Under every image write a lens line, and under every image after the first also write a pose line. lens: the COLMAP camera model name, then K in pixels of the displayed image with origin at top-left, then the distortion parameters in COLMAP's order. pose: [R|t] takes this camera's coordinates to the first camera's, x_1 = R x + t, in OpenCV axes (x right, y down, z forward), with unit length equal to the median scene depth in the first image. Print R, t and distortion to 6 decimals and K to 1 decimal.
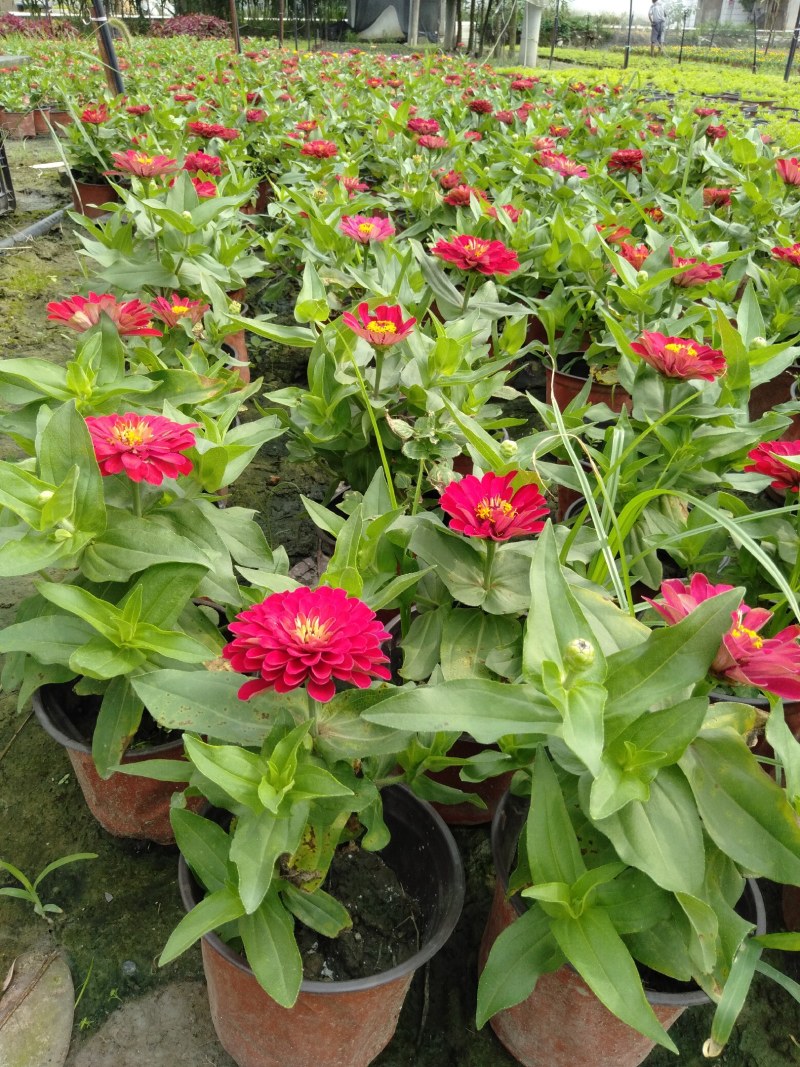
lens RADIAL K [[827.5, 0, 402.8], [0, 827.5, 533.2], [0, 0, 1]] dist [0.006019, -0.010552]
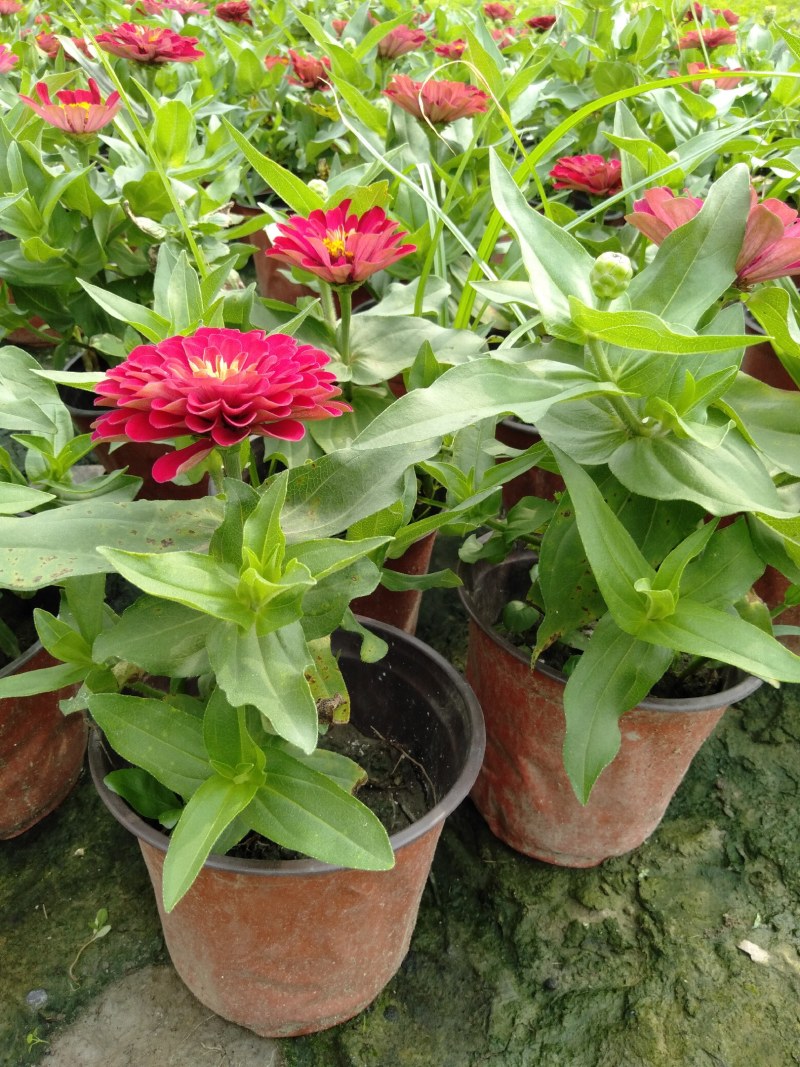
lens RADIAL K [[827.5, 0, 402.8], [0, 827.5, 533.2], [0, 0, 1]] dist [0.006019, -0.010552]
pose [[0.884159, -0.287238, 0.368451, -0.207241], [0.265724, 0.957858, 0.109080, 0.160879], [-0.384256, 0.001462, 0.923225, 0.247927]]
